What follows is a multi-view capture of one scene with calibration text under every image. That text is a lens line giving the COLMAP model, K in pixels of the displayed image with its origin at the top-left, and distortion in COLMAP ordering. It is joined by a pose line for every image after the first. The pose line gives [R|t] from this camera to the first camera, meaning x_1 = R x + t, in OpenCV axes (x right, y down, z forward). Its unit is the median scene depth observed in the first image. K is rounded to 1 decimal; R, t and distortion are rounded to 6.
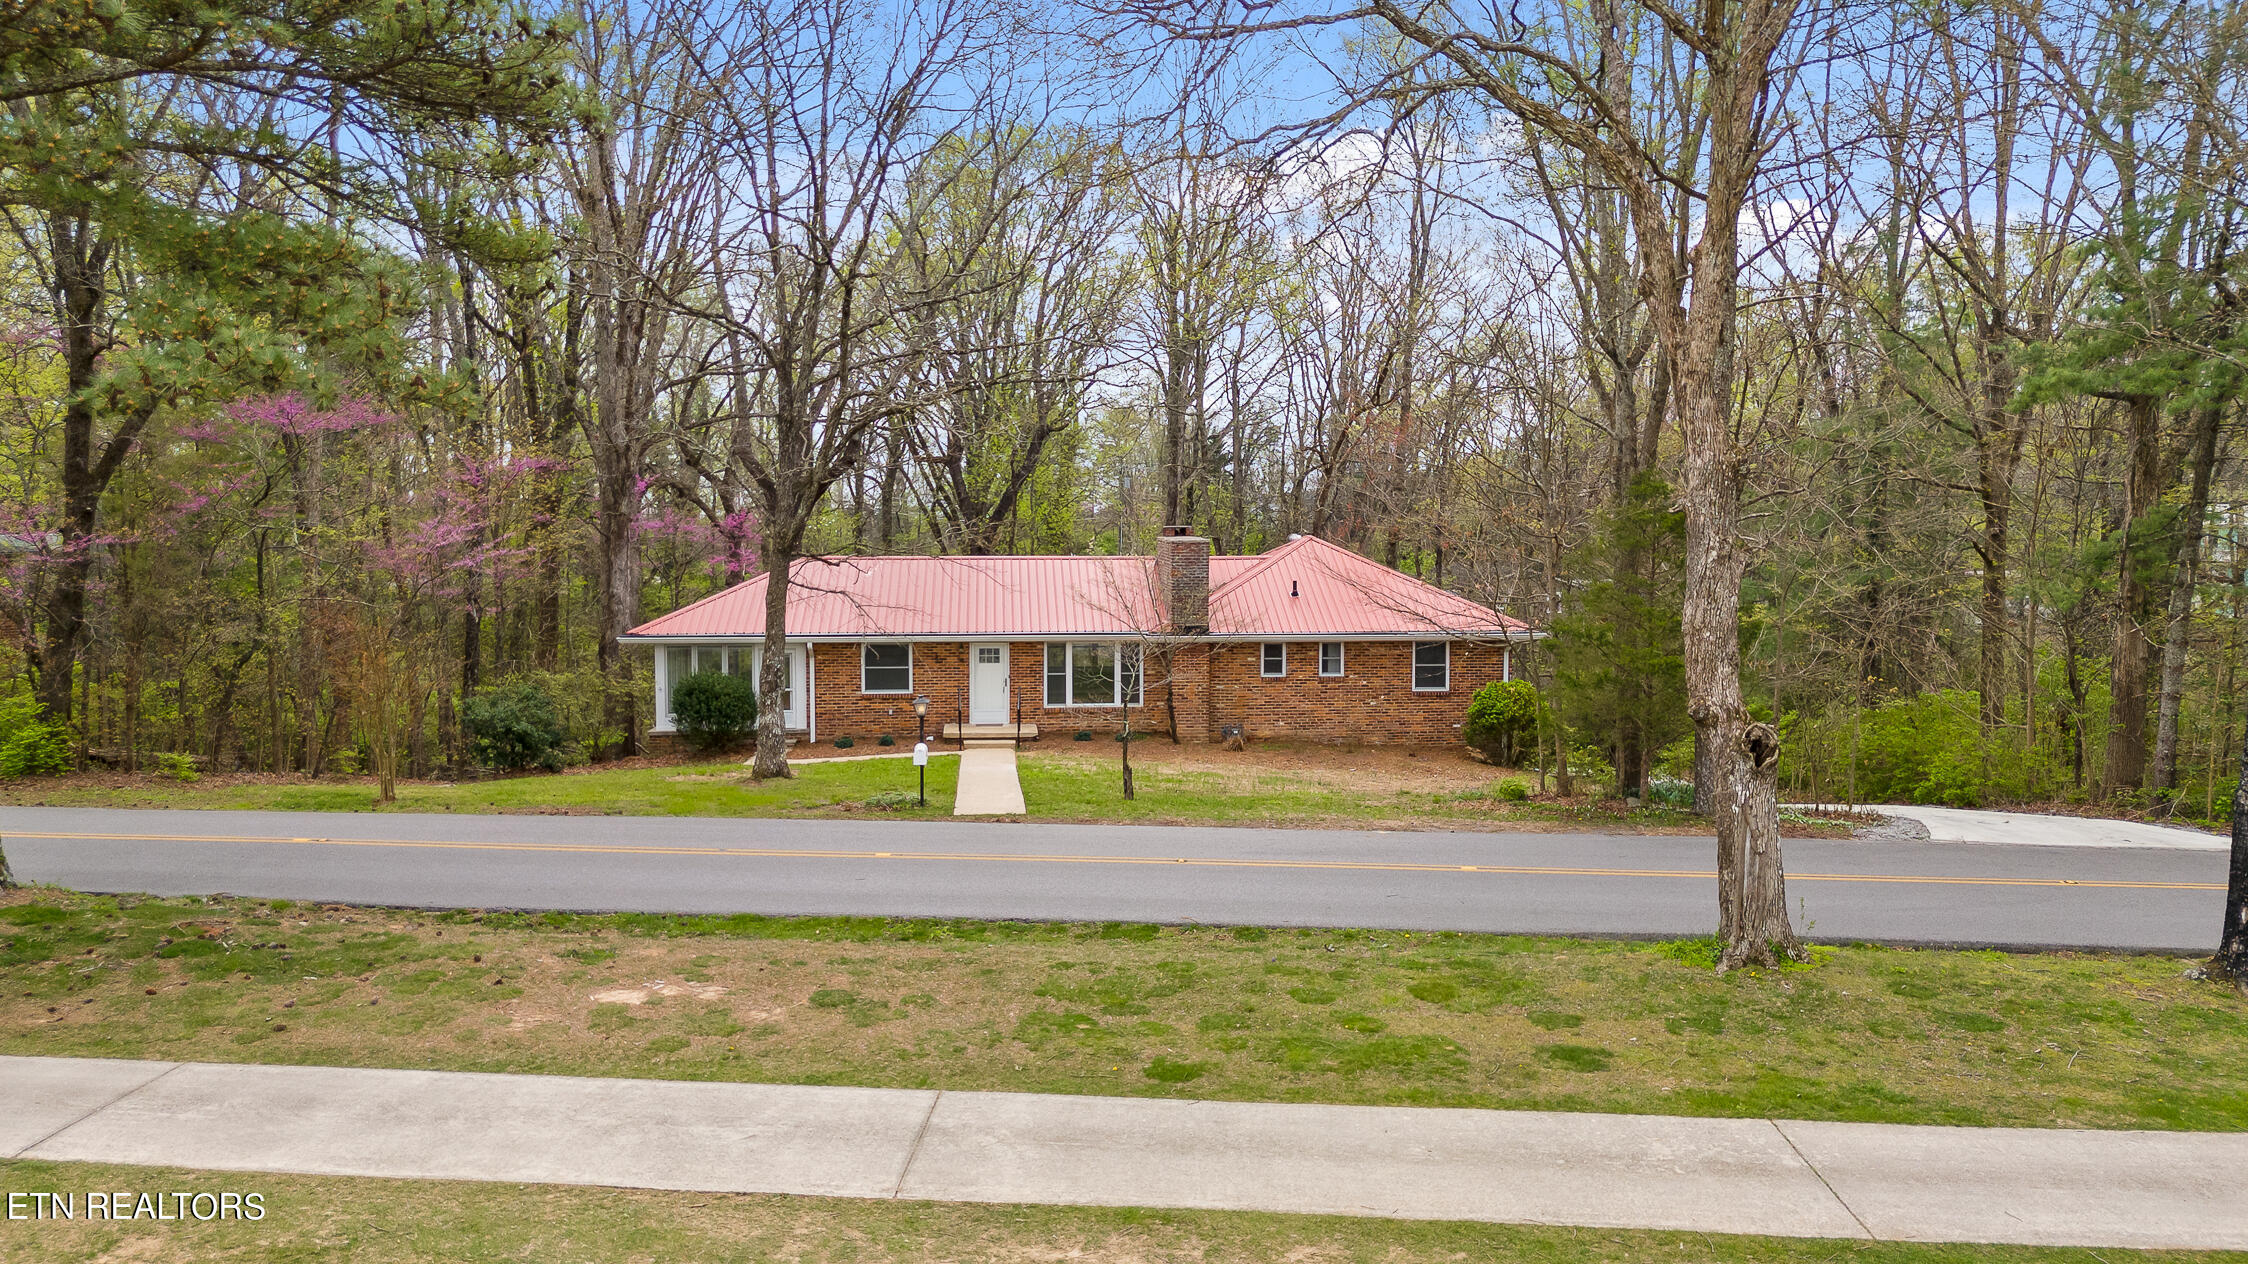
lens RADIAL K [[1641.7, 0, 1124.0], [0, 1641.7, 632.0], [0, 0, 1]] dist [0.099520, -0.179320]
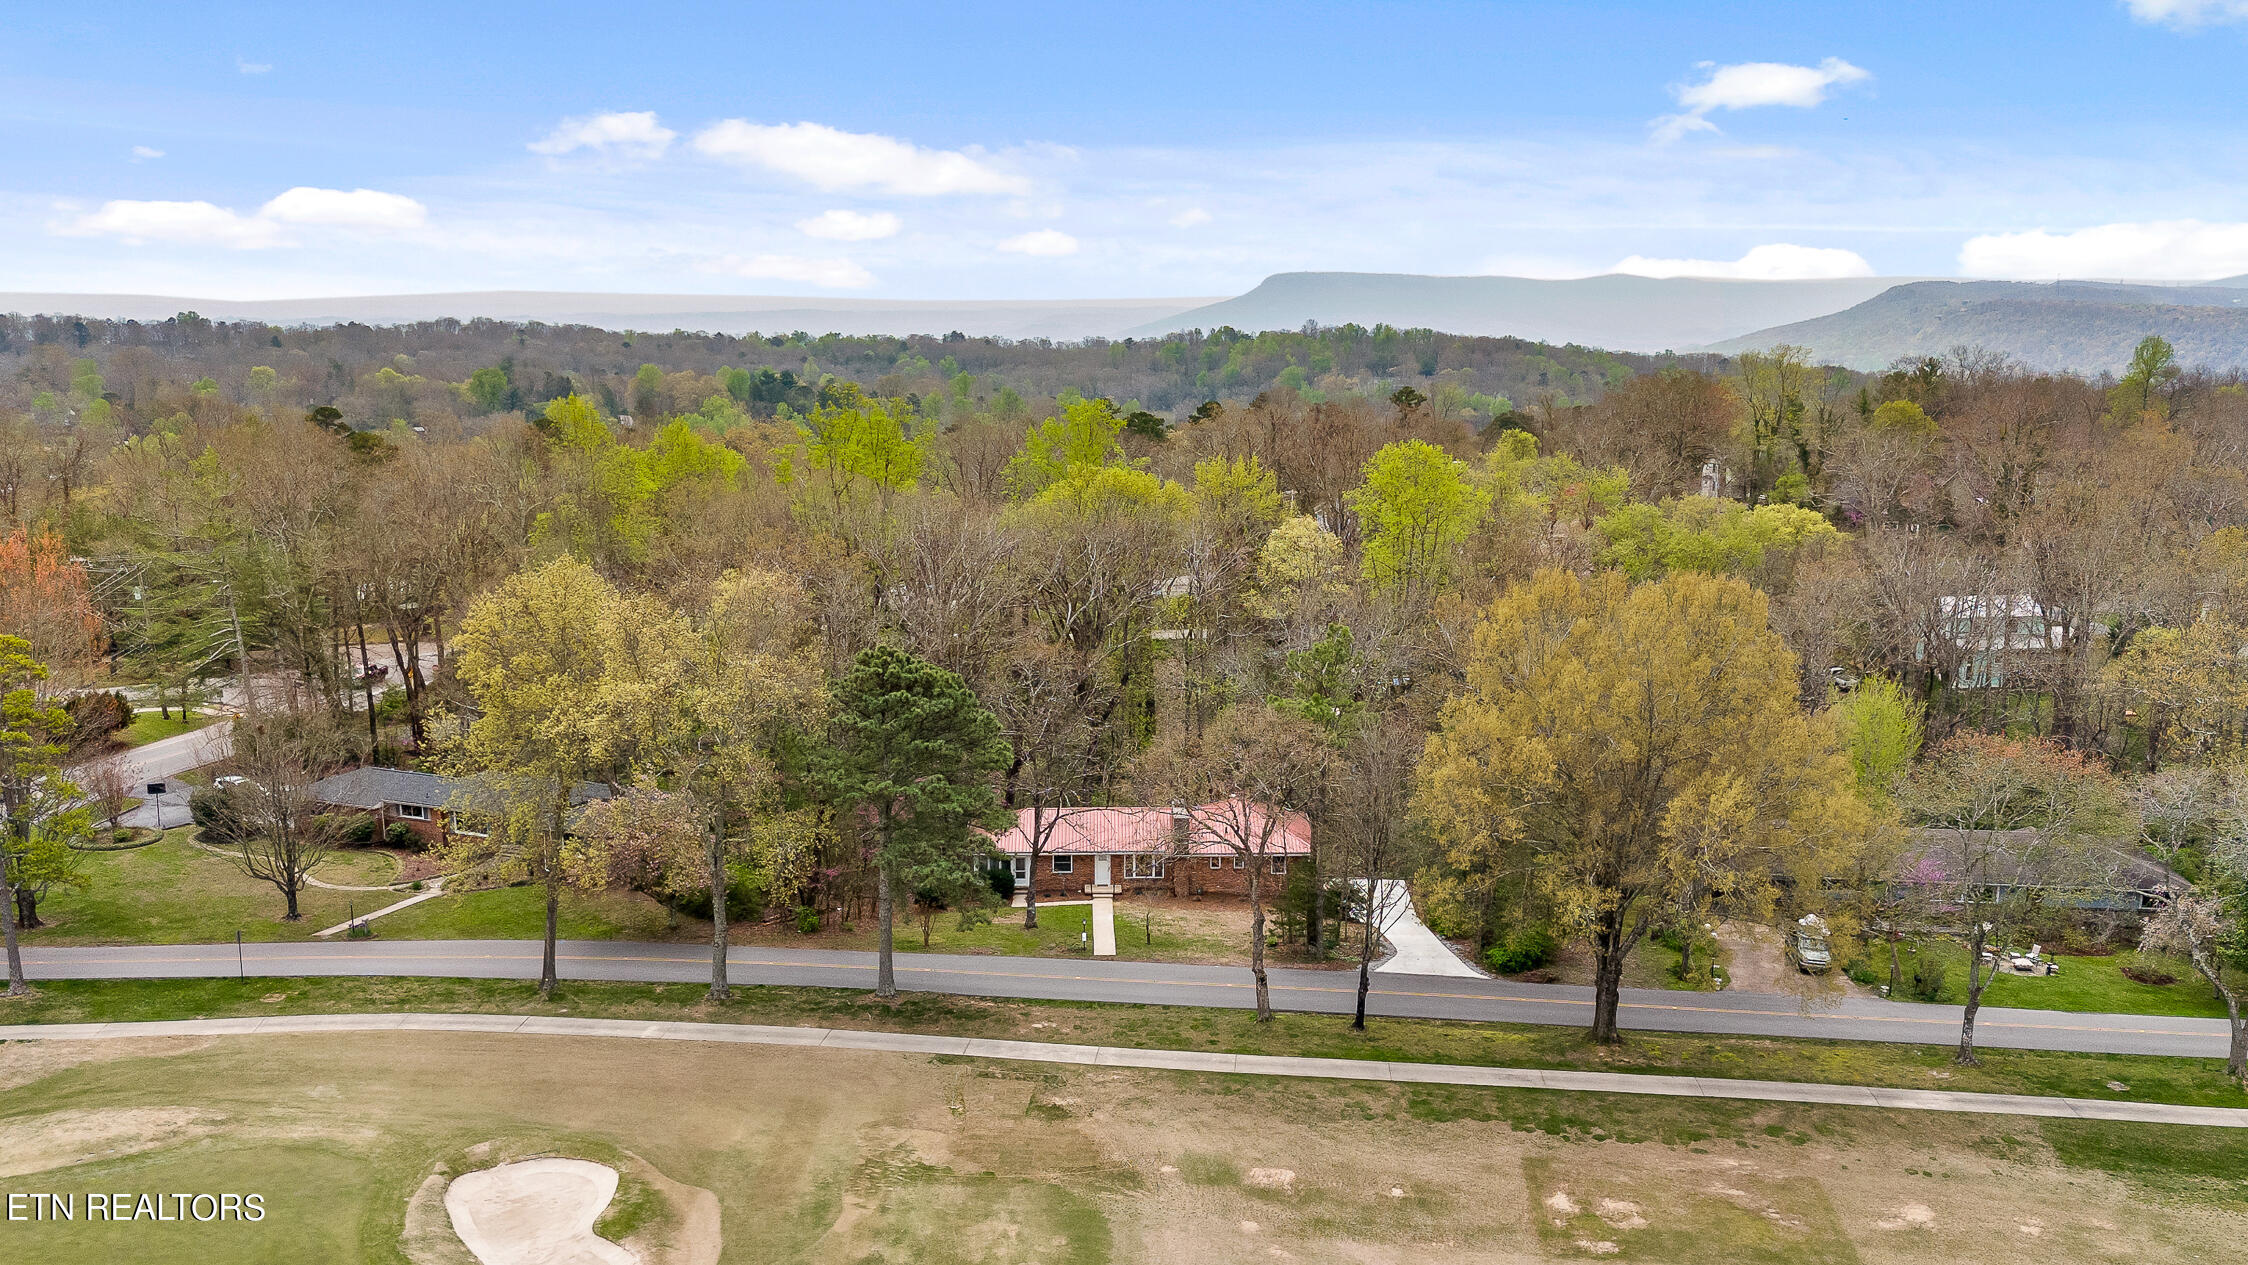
lens RADIAL K [[1641.7, 0, 1124.0], [0, 1641.7, 632.5], [0, 0, 1]] dist [0.099520, -0.179320]
pose [[0.998174, 0.003824, -0.060278, 0.223951], [0.000098, 0.997889, 0.064940, -1.086532], [0.060399, -0.064827, 0.996067, -3.278344]]
